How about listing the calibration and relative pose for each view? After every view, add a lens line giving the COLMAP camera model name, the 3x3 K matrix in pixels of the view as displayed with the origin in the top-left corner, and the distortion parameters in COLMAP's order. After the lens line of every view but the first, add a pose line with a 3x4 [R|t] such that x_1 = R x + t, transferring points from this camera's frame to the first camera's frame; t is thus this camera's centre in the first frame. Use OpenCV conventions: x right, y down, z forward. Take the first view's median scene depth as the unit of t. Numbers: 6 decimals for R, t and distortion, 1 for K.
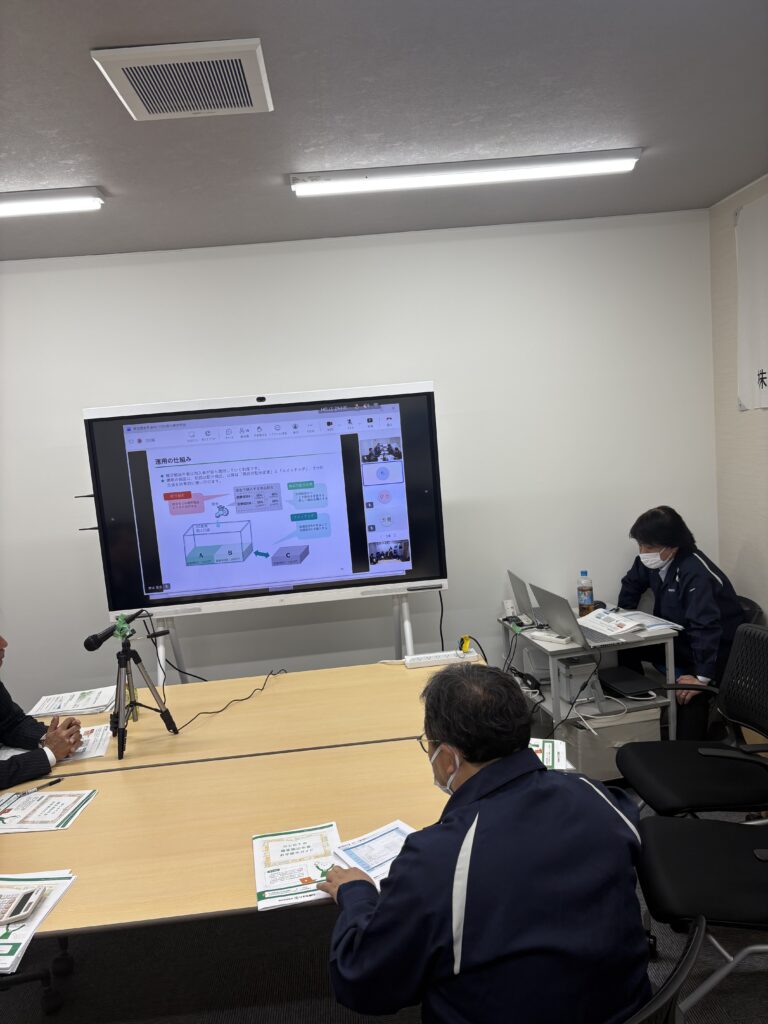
lens RADIAL K [[772.2, 0, 381.3], [0, 772.2, 511.8], [0, 0, 1]] dist [0.037453, -0.002616]
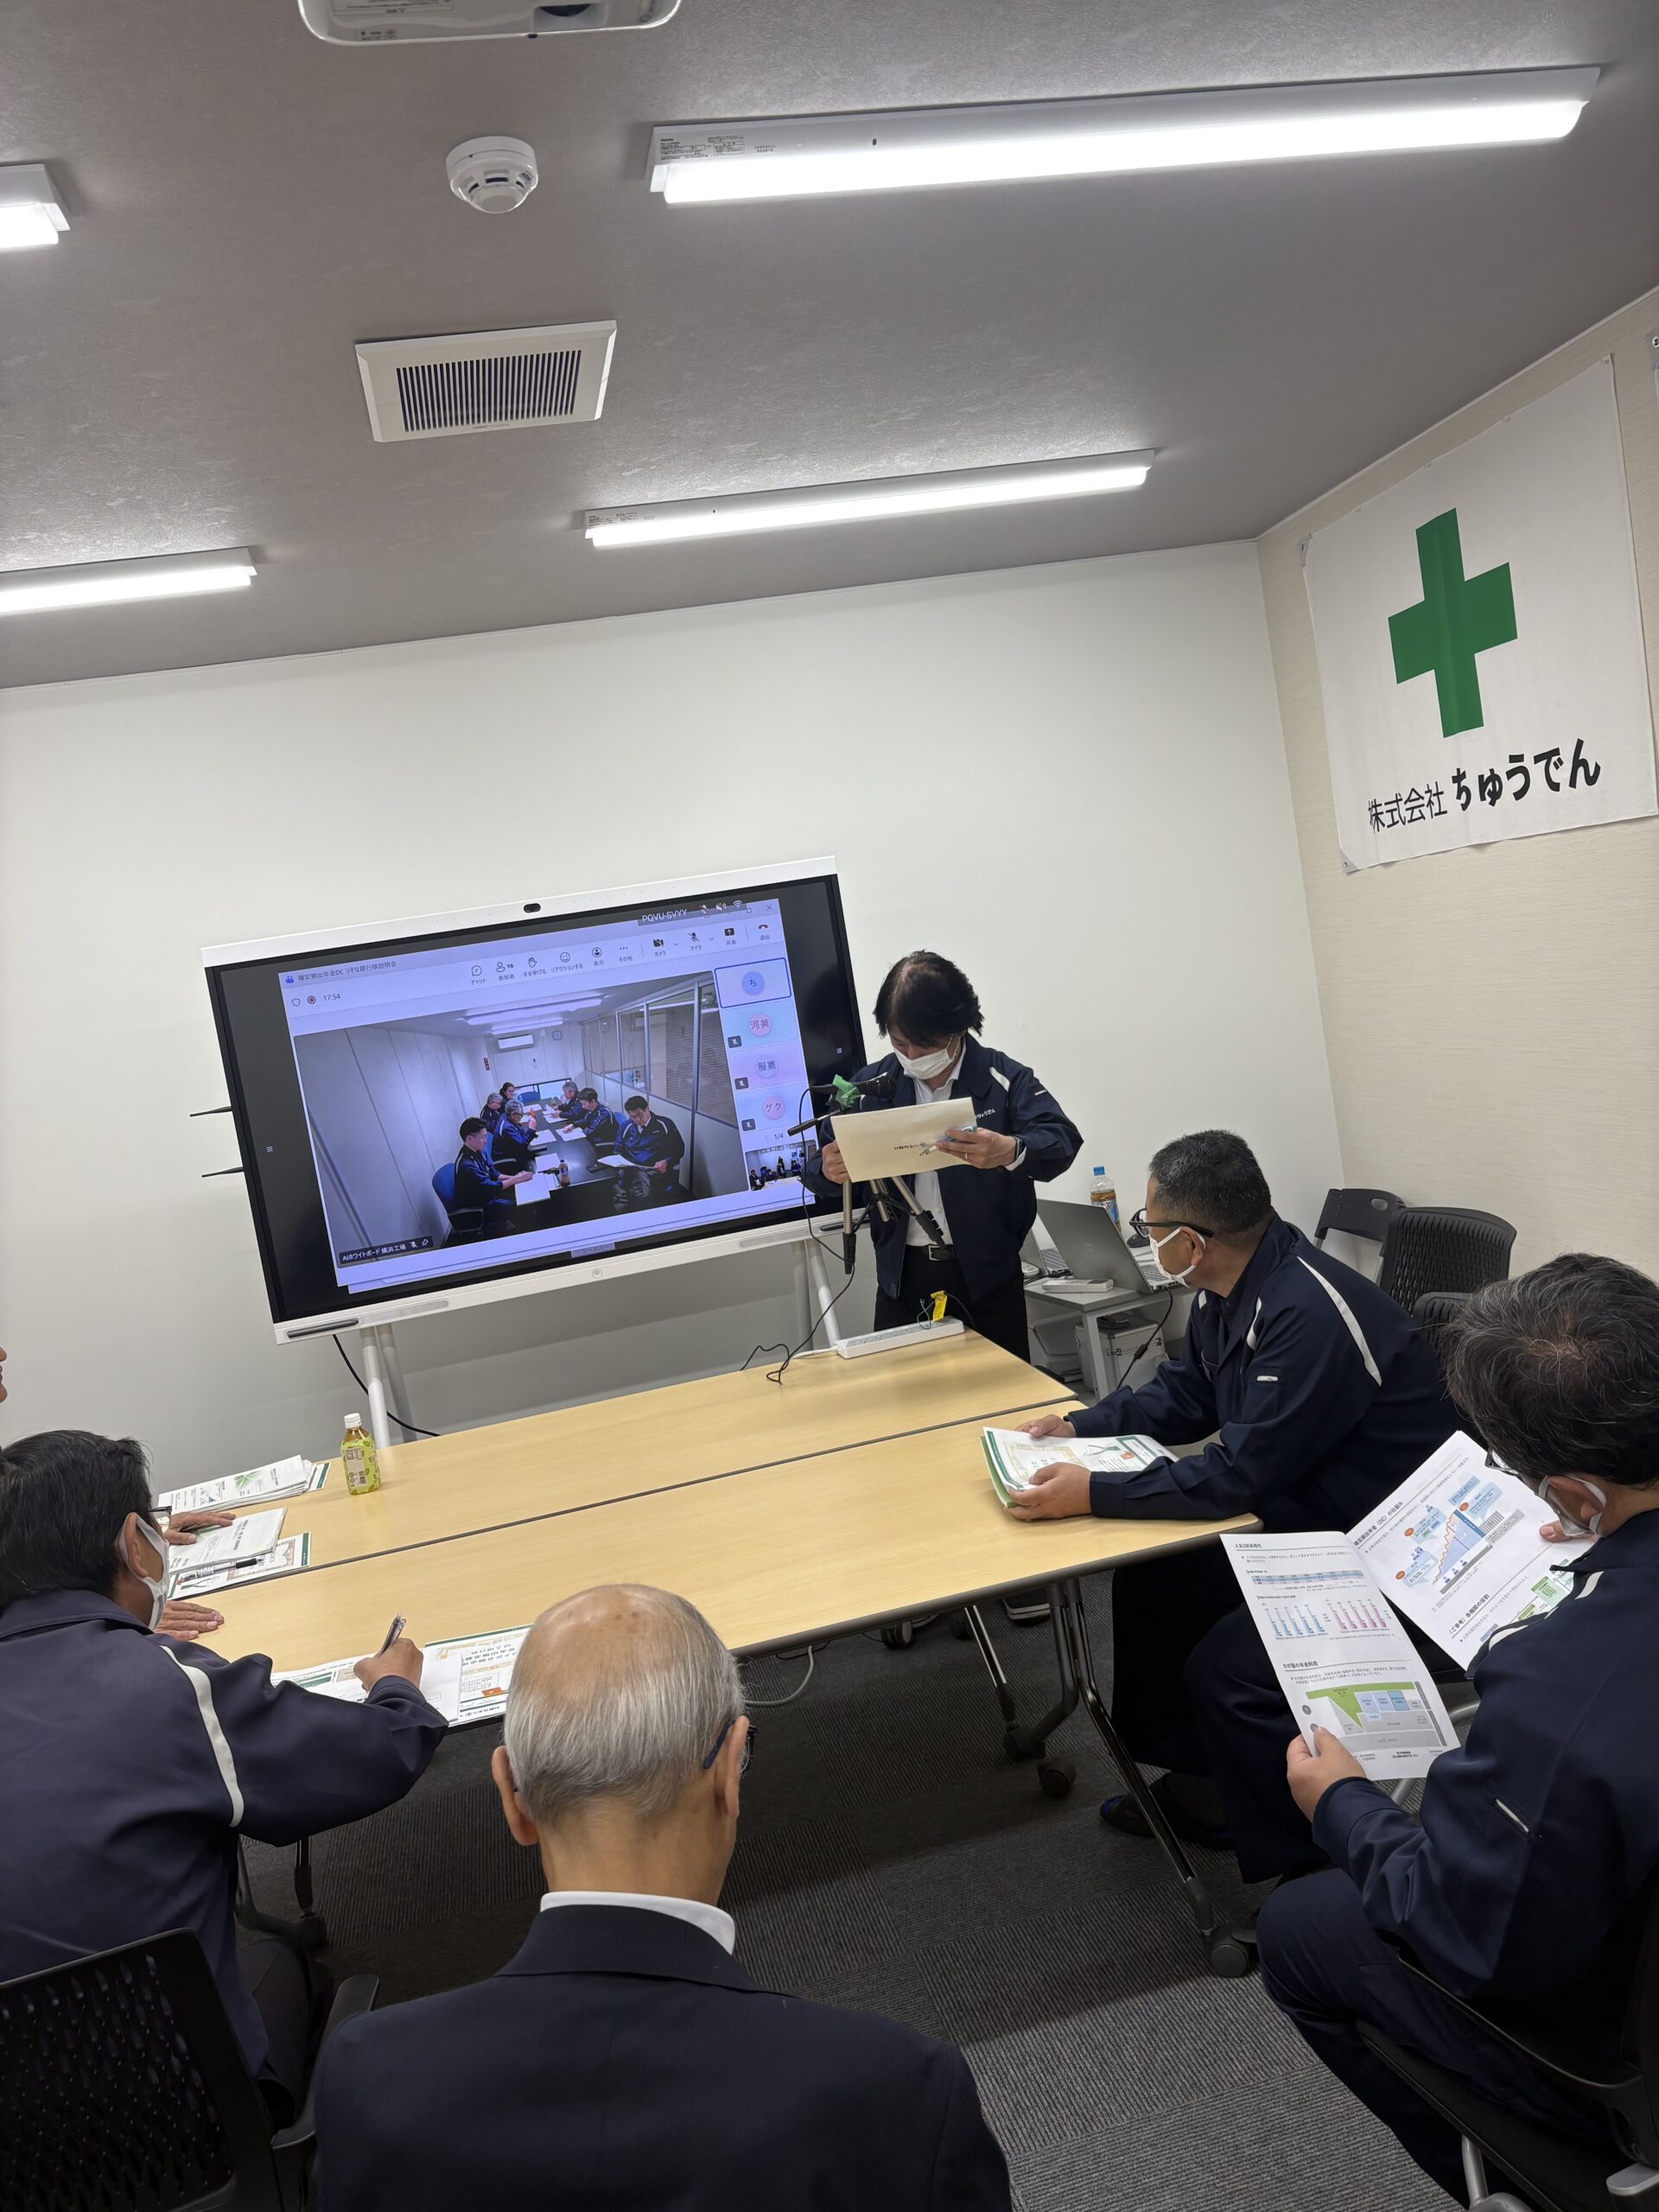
lens RADIAL K [[1668.1, 0, 834.9], [0, 1668.1, 1105.8], [0, 0, 1]] dist [0.037453, -0.002616]
pose [[0.985810, -0.088332, 0.142741, -0.125169], [0.095401, 0.994490, -0.043447, 0.068020], [-0.138117, 0.056448, 0.988806, -0.203145]]
